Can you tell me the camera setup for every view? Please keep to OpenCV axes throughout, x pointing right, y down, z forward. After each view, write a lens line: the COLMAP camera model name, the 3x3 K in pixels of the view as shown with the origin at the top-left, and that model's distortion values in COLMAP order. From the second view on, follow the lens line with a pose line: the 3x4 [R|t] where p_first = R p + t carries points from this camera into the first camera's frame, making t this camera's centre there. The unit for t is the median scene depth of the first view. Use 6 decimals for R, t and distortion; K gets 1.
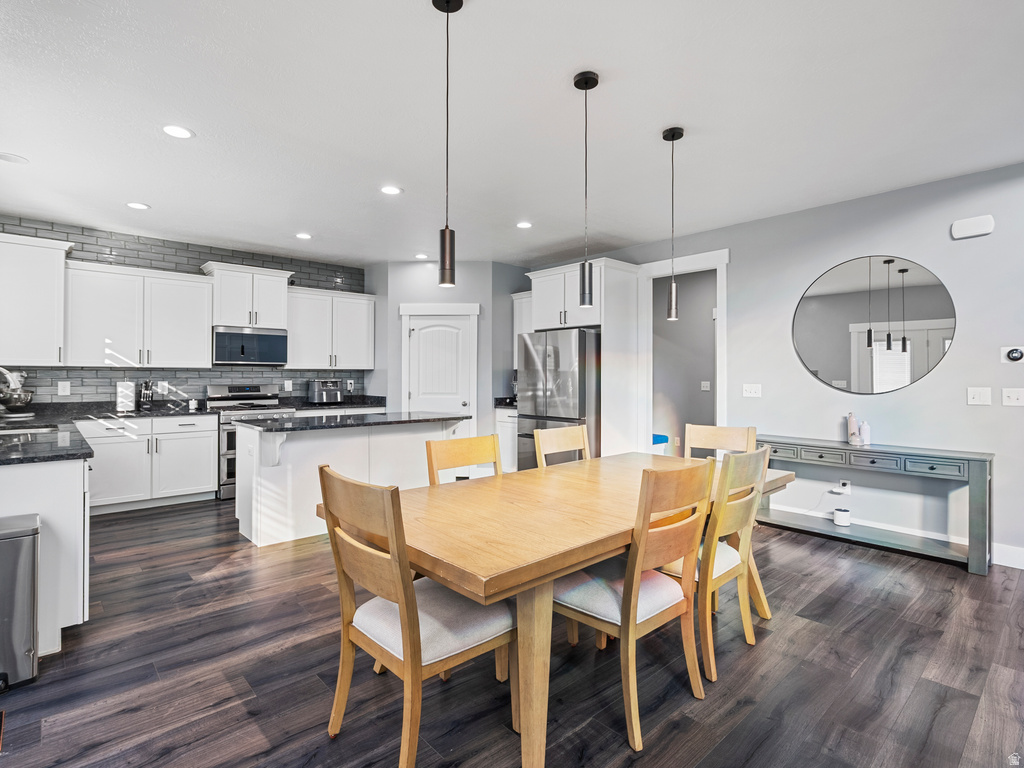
lens RADIAL K [[525.5, 0, 517.9], [0, 525.5, 395.2], [0, 0, 1]] dist [0.001655, 0.001363]
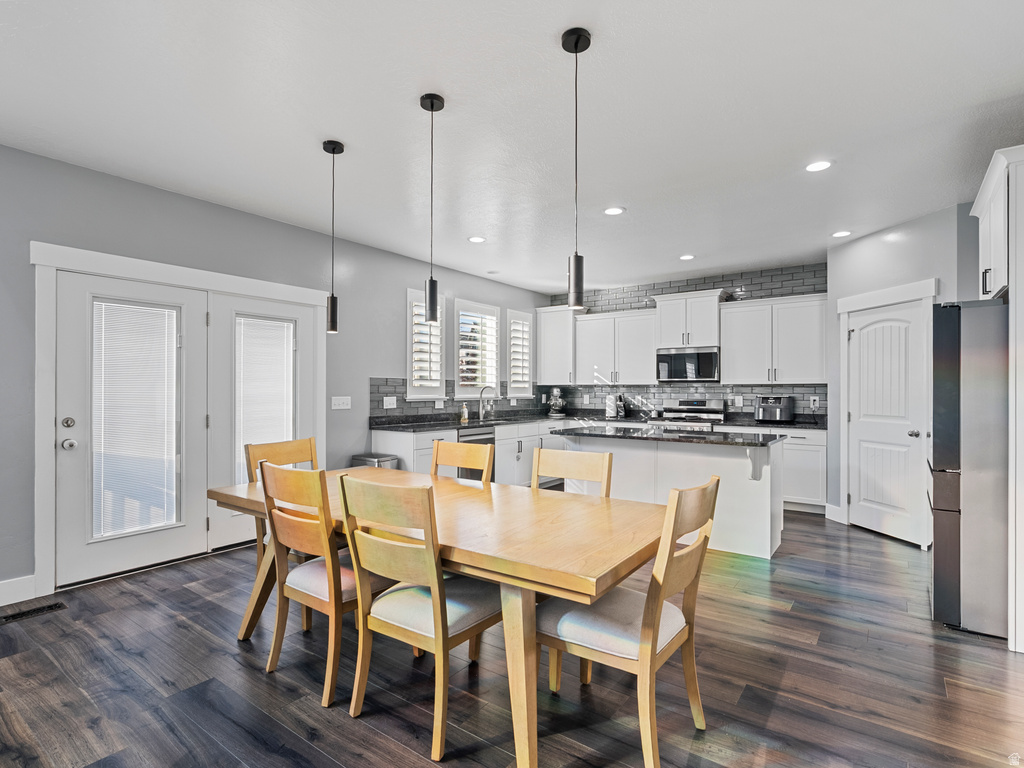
lens RADIAL K [[529.5, 0, 508.8], [0, 529.5, 390.0], [0, 0, 1]] dist [0.000154, 0.000059]
pose [[0.186278, -0.001844, -0.982495, 0.525594], [-0.037778, 0.999245, -0.009038, -0.015368], [0.981770, 0.038801, 0.186068, 0.434083]]
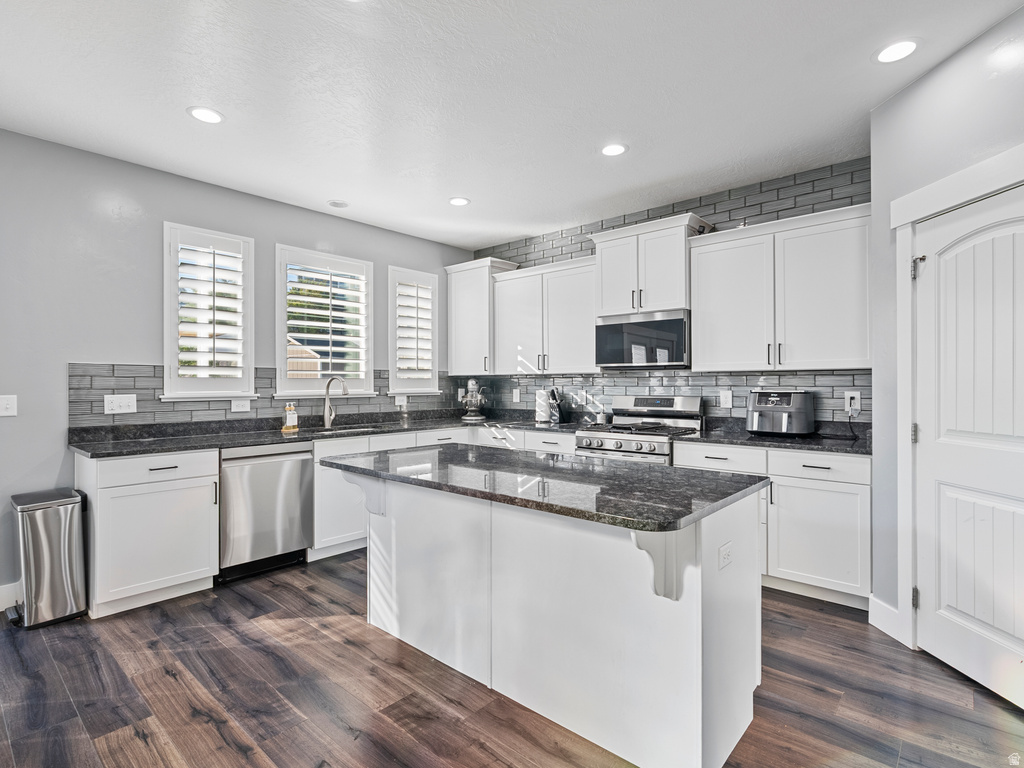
lens RADIAL K [[523.3, 0, 512.0], [0, 523.3, 384.0], [0, 0, 1]] dist [0.001161, 0.000989]
pose [[0.093729, -0.000140, -0.995598, 0.164663], [-0.033911, 0.999419, -0.003333, -0.028126], [0.995020, 0.034074, 0.093670, 0.782453]]
